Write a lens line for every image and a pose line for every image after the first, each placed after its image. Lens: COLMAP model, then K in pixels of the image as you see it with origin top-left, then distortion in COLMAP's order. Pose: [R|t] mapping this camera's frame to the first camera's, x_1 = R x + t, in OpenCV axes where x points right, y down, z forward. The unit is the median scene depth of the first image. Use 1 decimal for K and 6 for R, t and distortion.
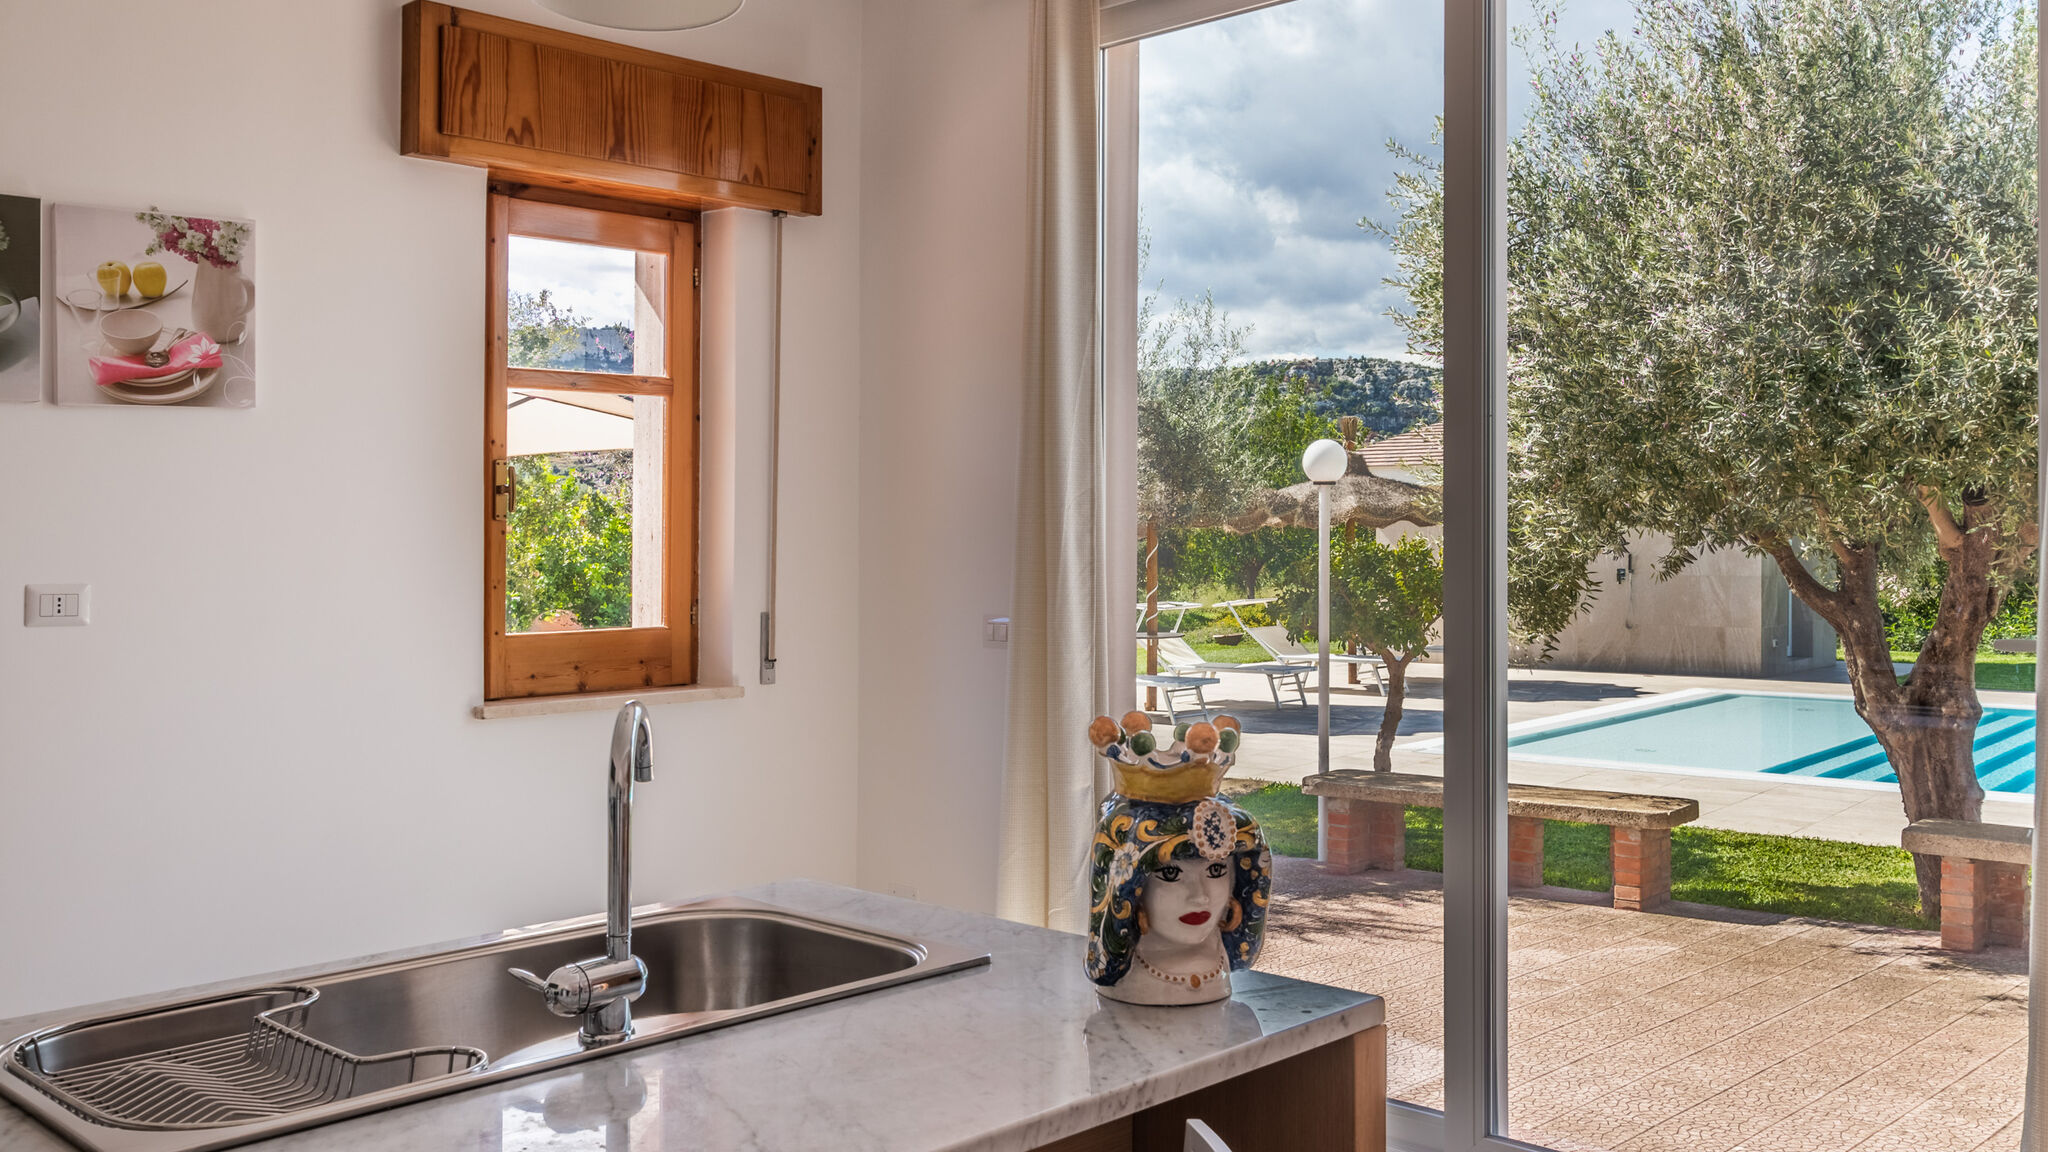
lens RADIAL K [[1803.9, 0, 1023.3], [0, 1803.9, 557.5], [0, 0, 1]] dist [-0.014862, -0.007031]
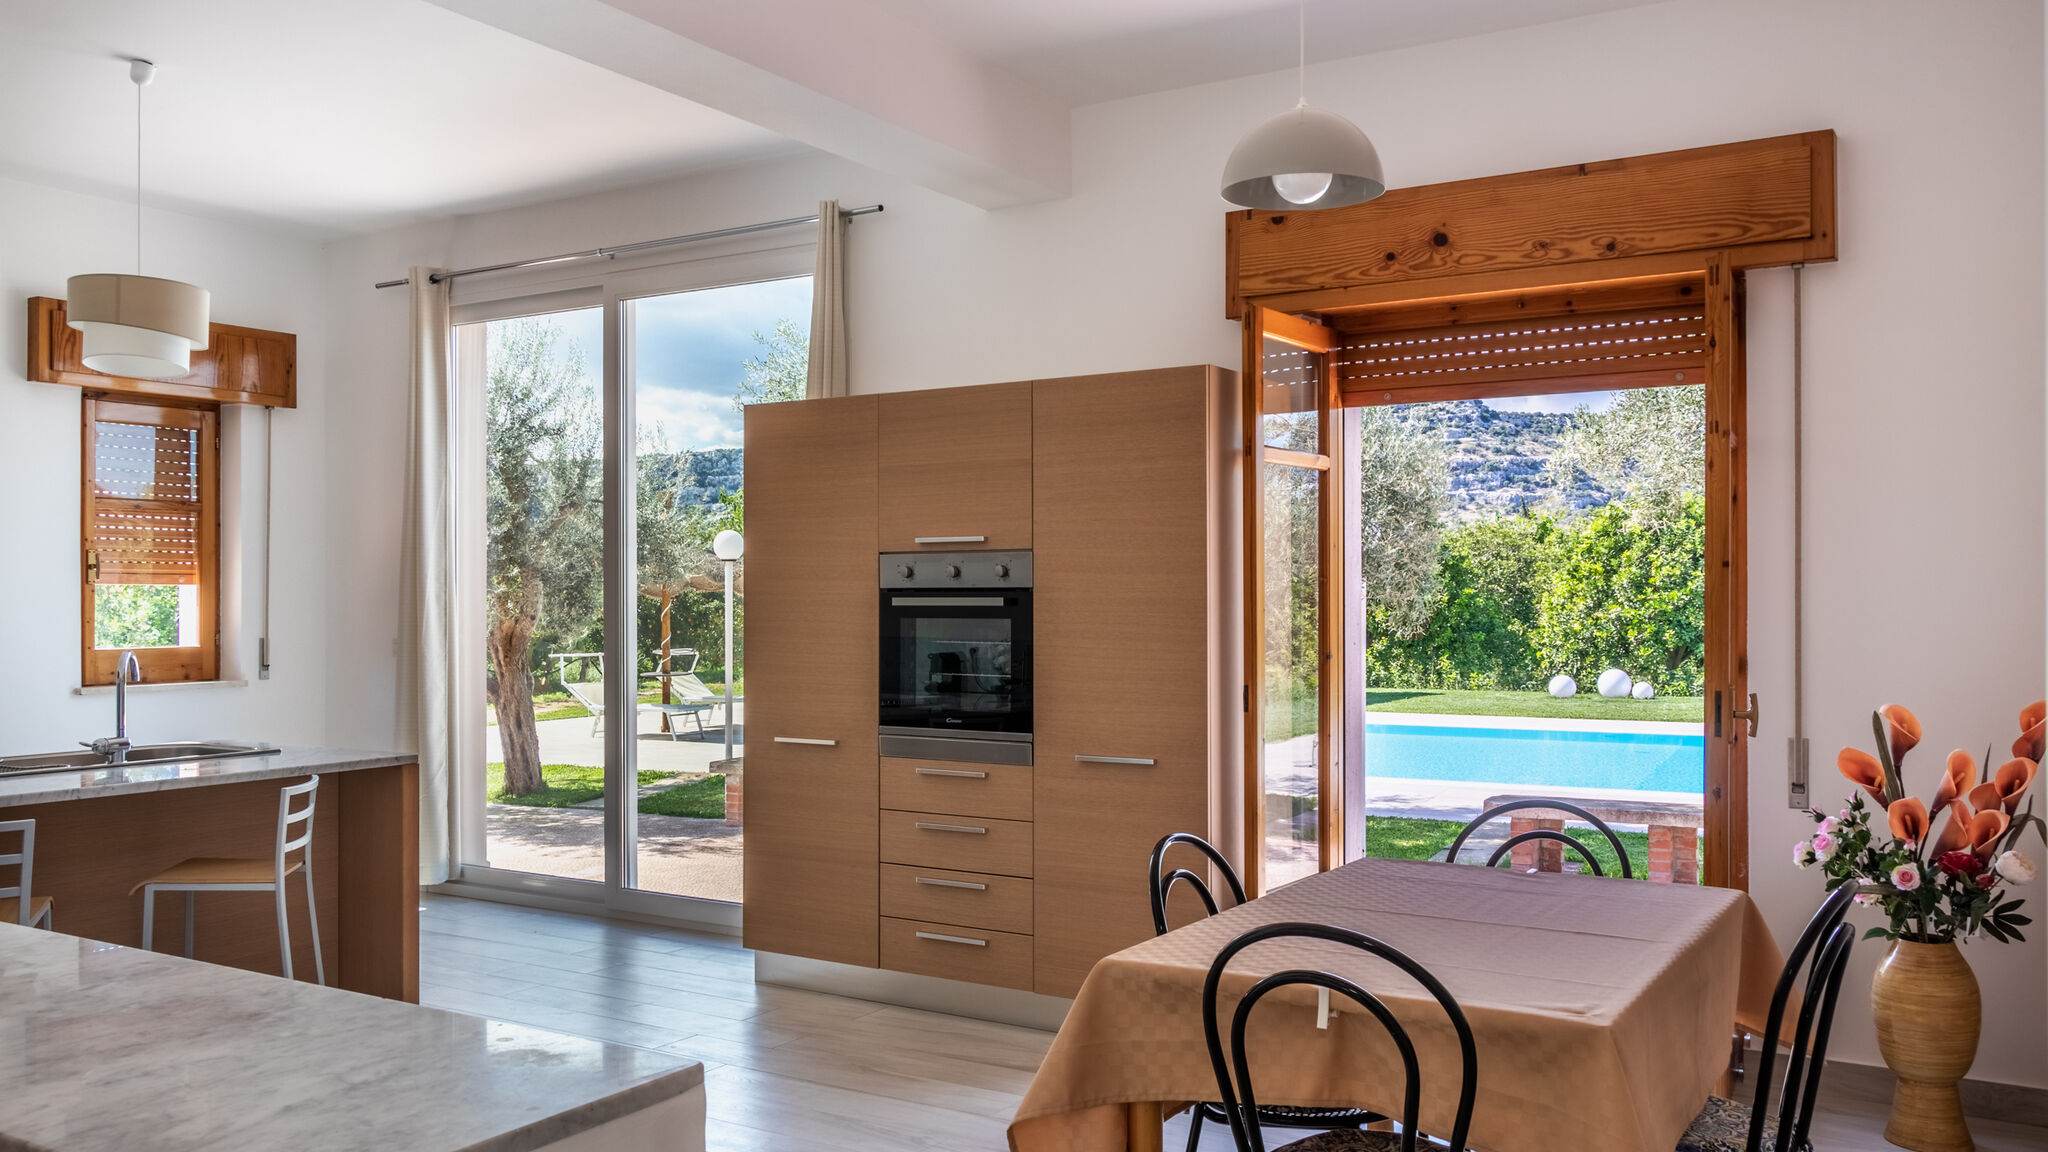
lens RADIAL K [[1718.7, 0, 1047.1], [0, 1718.7, 642.0], [0, 0, 1]] dist [0.012640, 0.015363]
pose [[0.976408, -0.000393, 0.215935, 0.238649], [-0.002950, 0.999881, 0.015162, 0.007254], [-0.215915, -0.015441, 0.976290, -0.790021]]
